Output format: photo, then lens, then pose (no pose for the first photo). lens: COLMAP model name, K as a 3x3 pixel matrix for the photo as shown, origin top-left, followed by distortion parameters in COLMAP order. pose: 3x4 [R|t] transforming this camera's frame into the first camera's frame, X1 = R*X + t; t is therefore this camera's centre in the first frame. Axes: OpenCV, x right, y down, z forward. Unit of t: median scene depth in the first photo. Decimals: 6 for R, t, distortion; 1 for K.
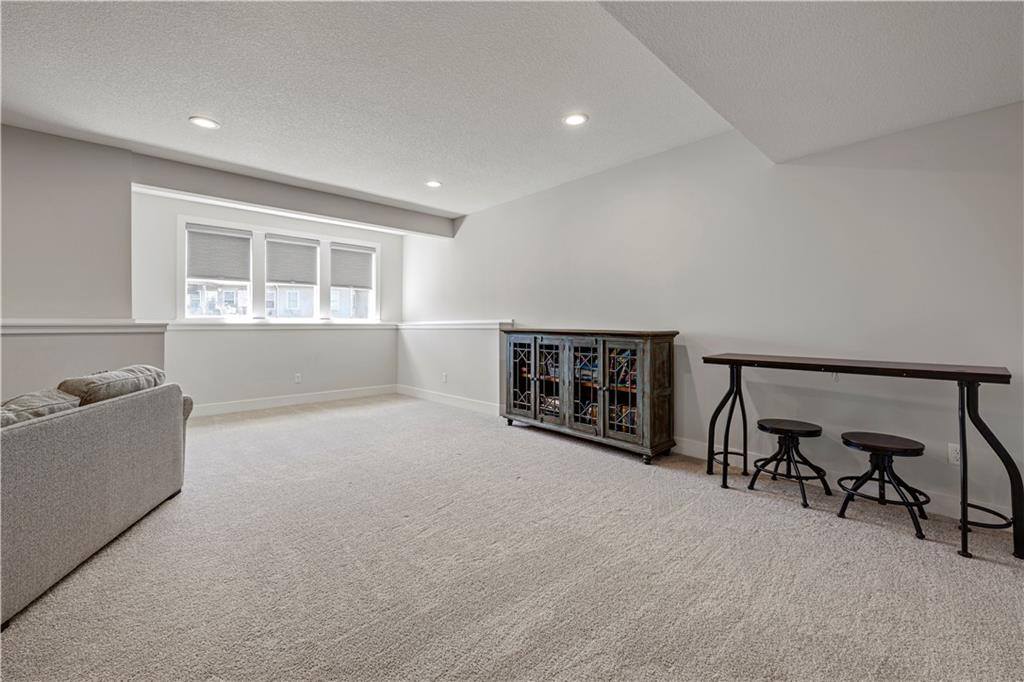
lens RADIAL K [[407.7, 0, 509.3], [0, 407.7, 313.7], [0, 0, 1]] dist [-0.008438, -0.000289]
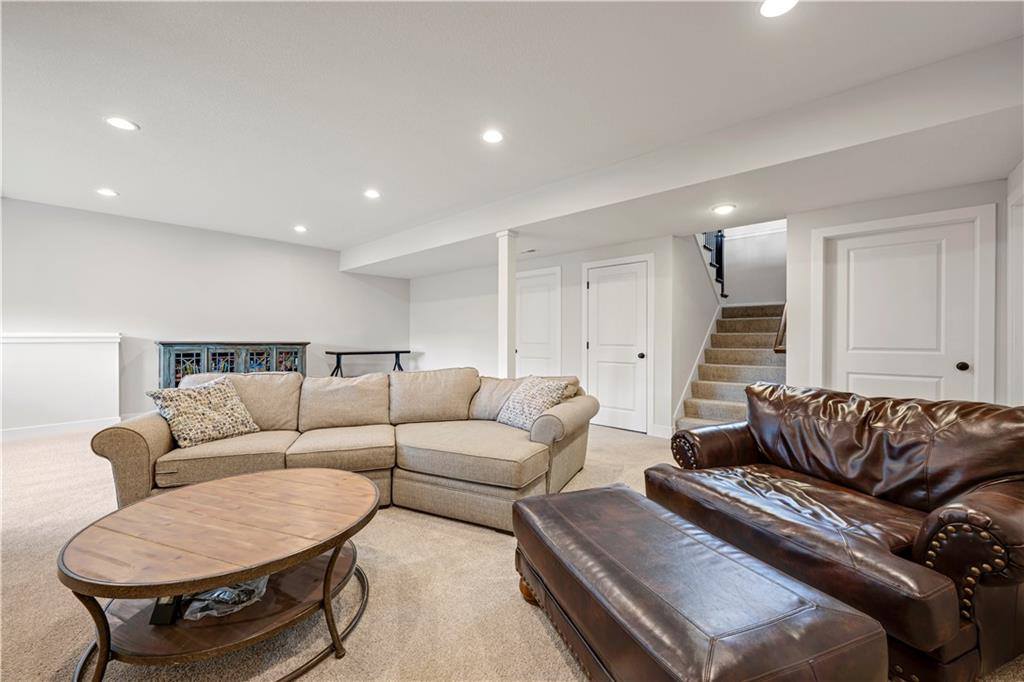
lens RADIAL K [[388.7, 0, 503.0], [0, 388.7, 342.6], [0, 0, 1]] dist [-0.000100, 0.000004]
pose [[-0.063159, -0.010269, 0.997951, -1.408514], [-0.030058, 0.999513, 0.008382, 0.000560], [-0.997551, -0.029467, -0.063437, 0.126254]]
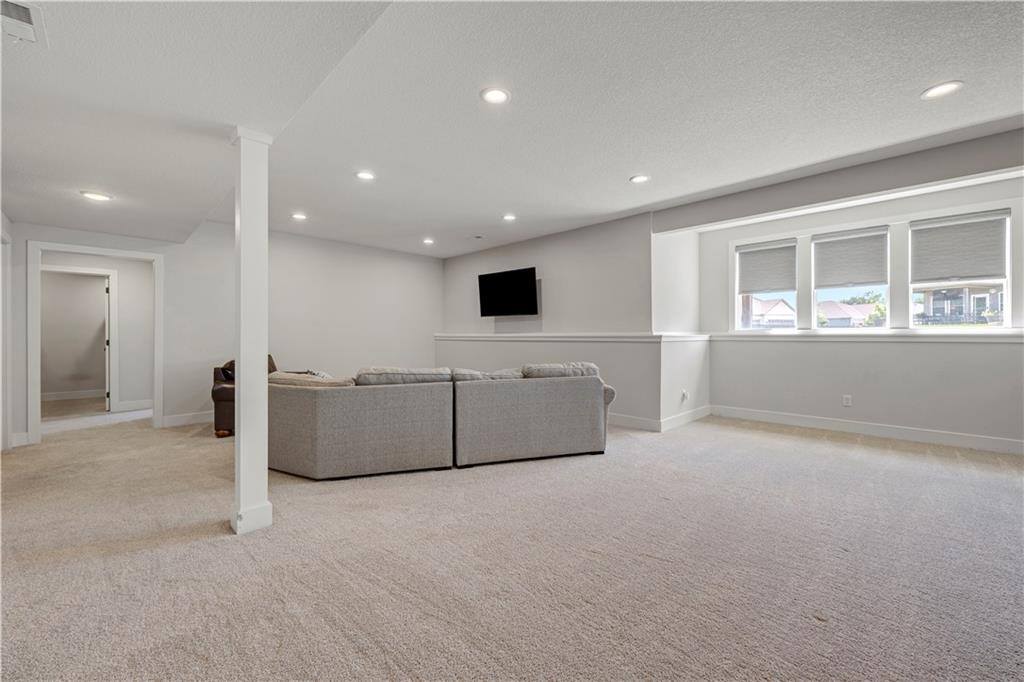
lens RADIAL K [[407.9, 0, 508.7], [0, 407.9, 333.0], [0, 0, 1]] dist [-0.001067, -0.000035]
pose [[0.035725, -0.007438, -0.999334, 0.430584], [0.027733, 0.999595, -0.006448, 0.010561], [0.998977, -0.027484, 0.035917, 0.432125]]
